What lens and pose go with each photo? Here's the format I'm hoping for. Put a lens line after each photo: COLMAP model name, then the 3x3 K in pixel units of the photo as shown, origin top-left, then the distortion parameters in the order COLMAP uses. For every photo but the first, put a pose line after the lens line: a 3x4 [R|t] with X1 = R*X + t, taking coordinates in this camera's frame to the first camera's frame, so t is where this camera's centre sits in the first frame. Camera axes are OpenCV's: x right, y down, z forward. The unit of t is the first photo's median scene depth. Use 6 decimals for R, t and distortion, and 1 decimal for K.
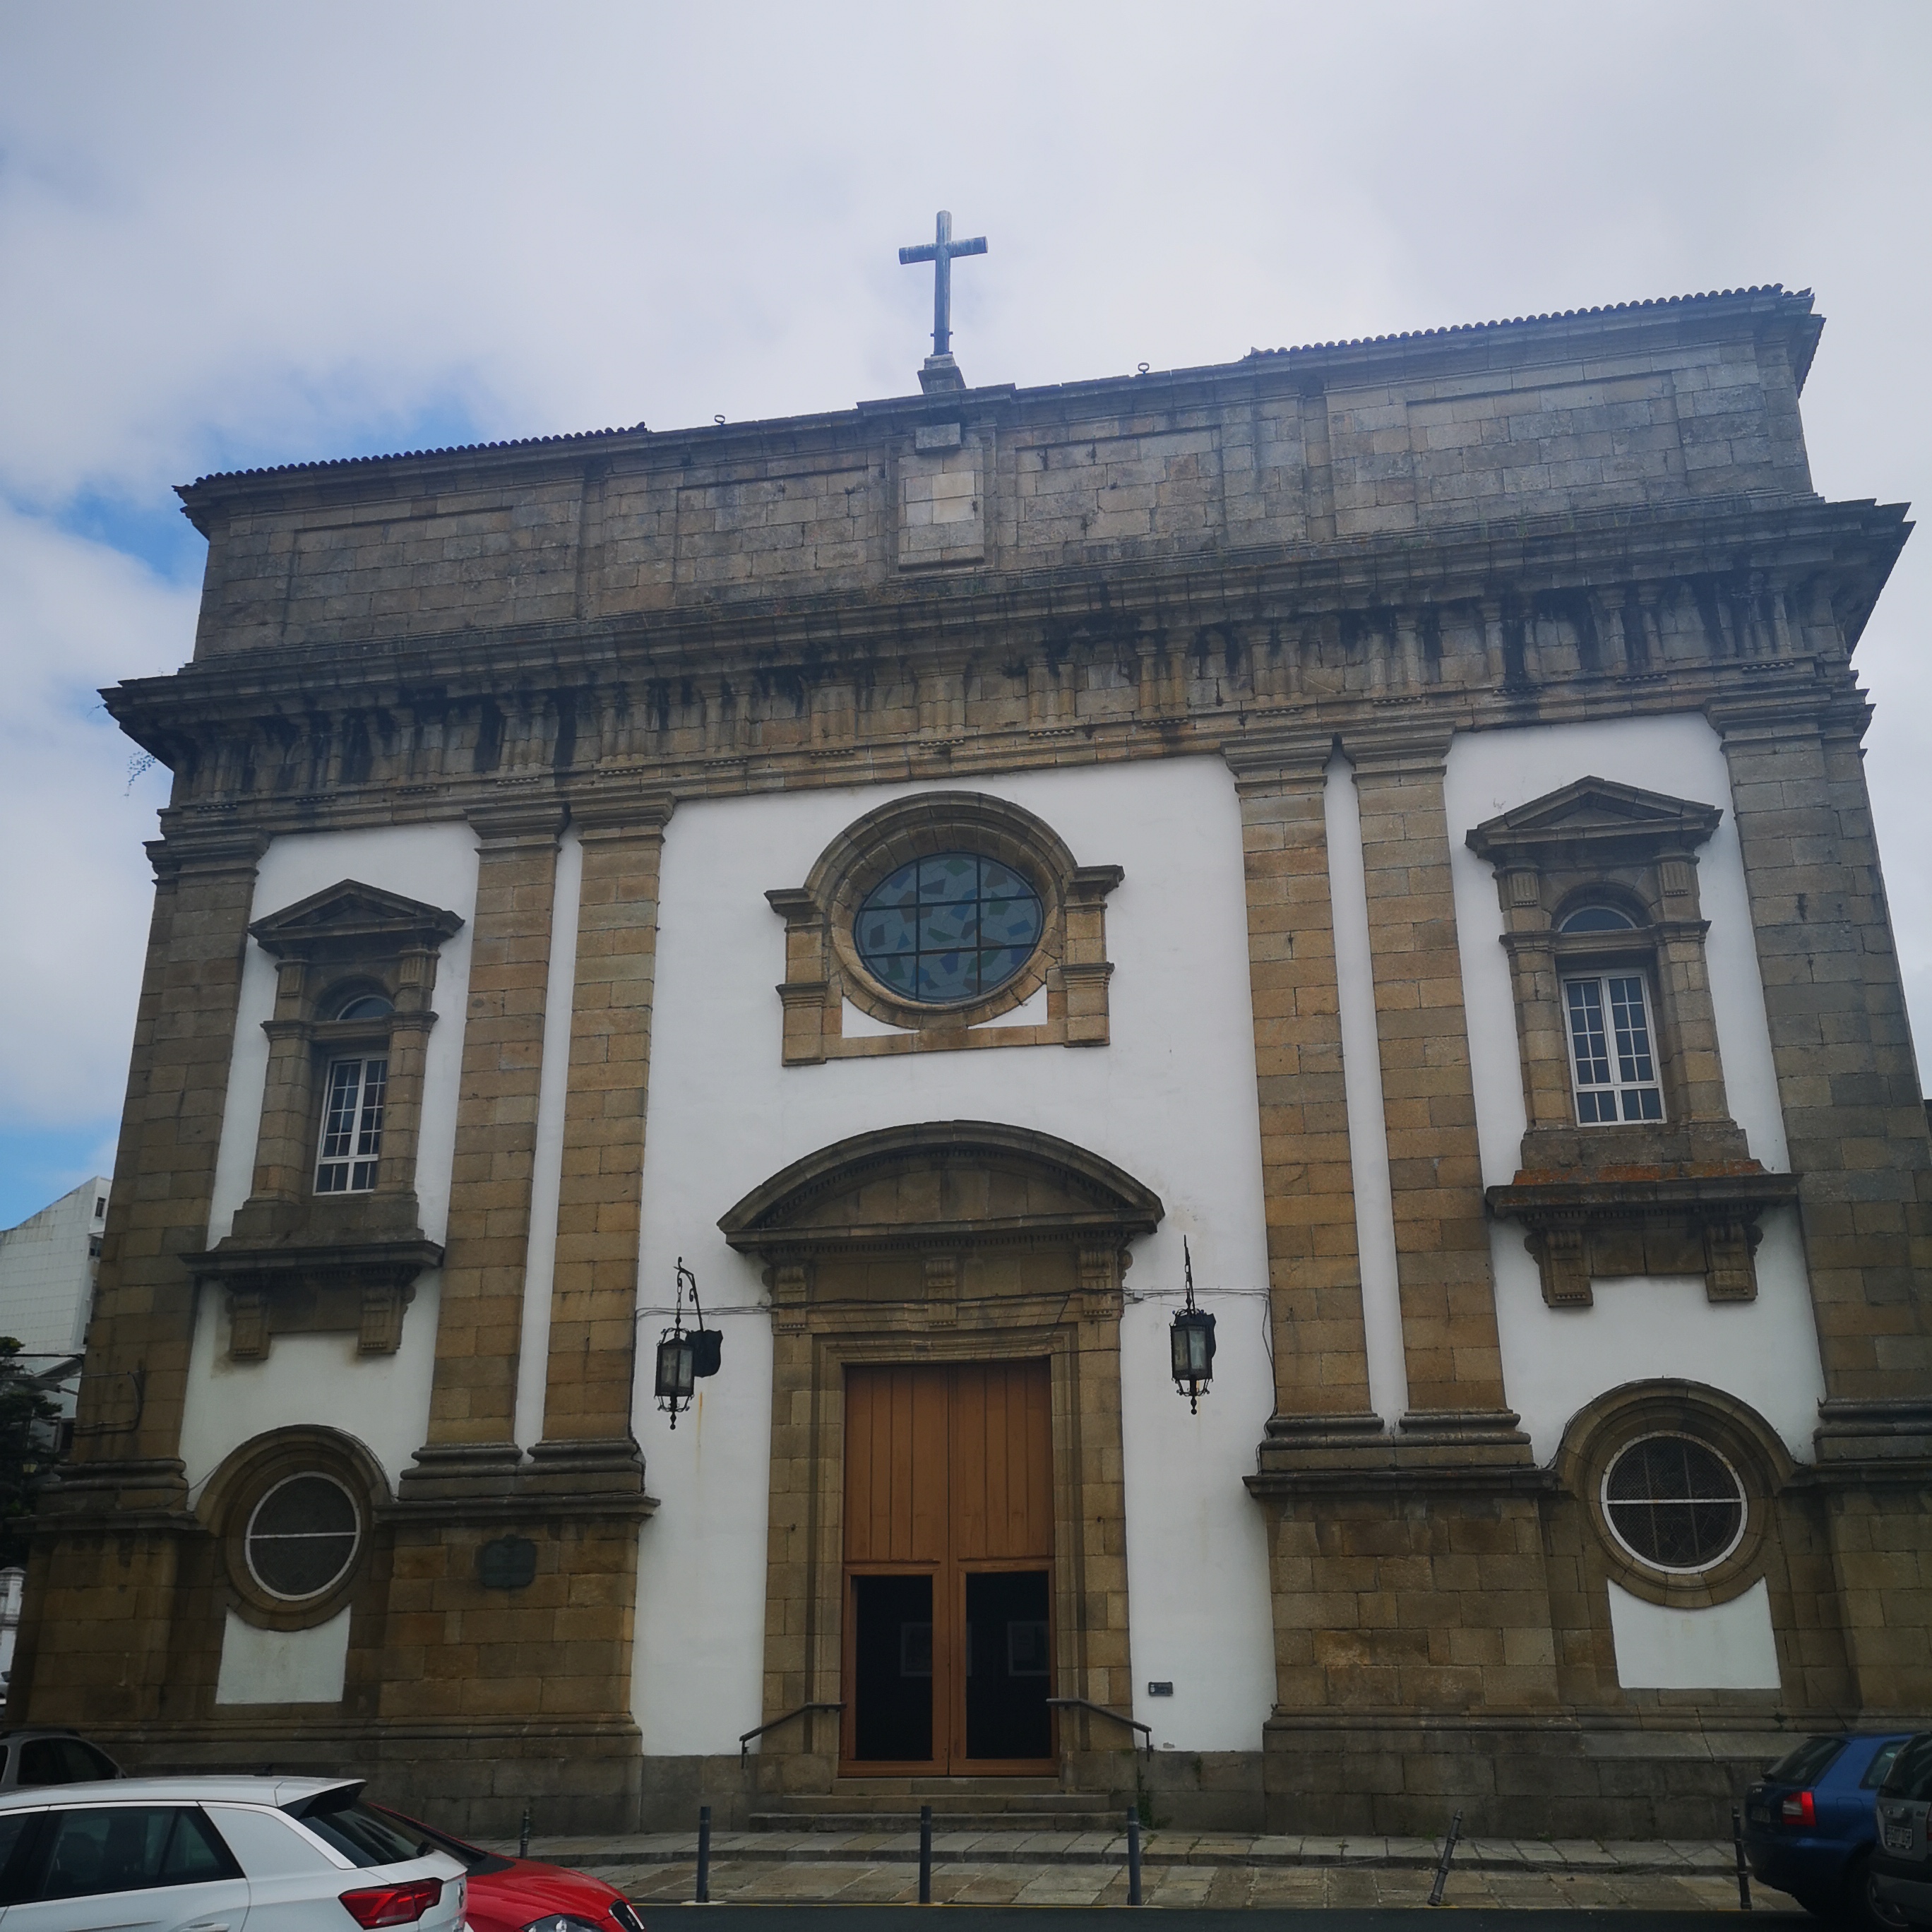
lens RADIAL K [[1964.6, 0, 966.0], [0, 1964.6, 966.0], [0, 0, 1]] dist [0.077492, -0.069559]
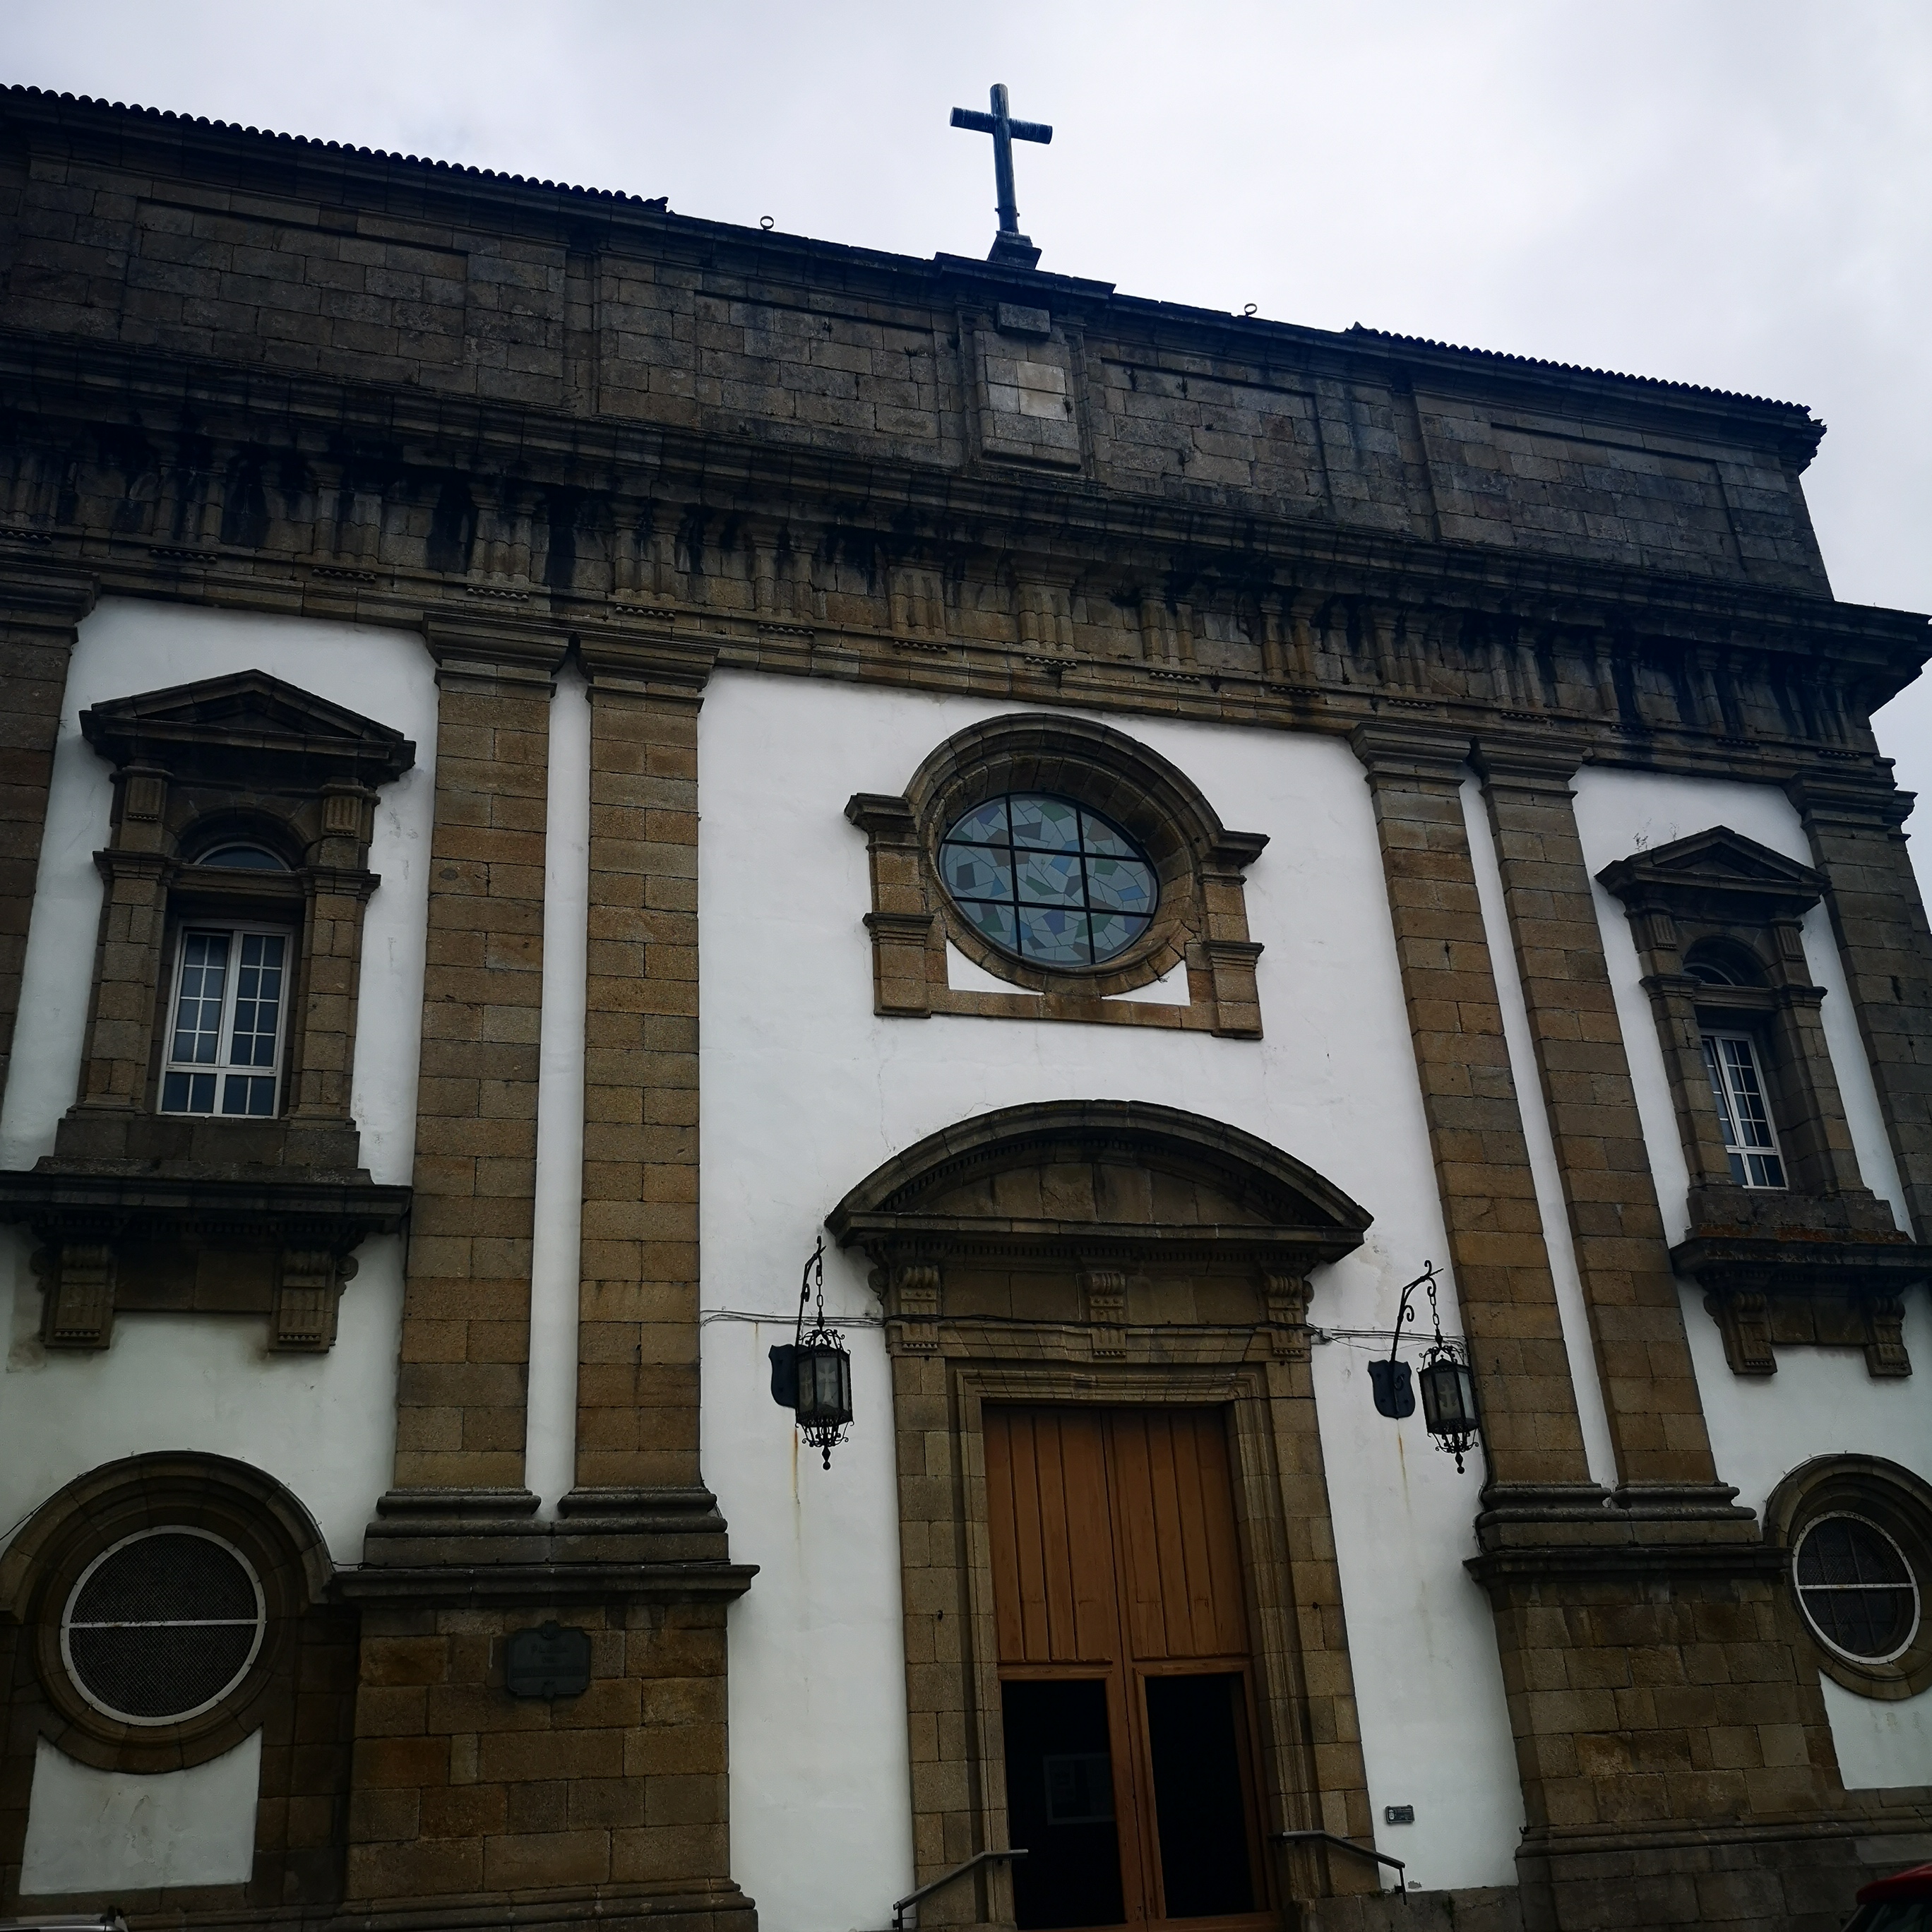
lens RADIAL K [[2011.1, 0, 966.0], [0, 2011.1, 966.0], [0, 0, 1]] dist [0.113605, -0.277727]
pose [[0.887568, 0.151169, 0.435168, -0.410021], [-0.109632, 0.986800, -0.119190, 0.122931], [-0.447442, 0.058080, 0.892425, 0.277899]]
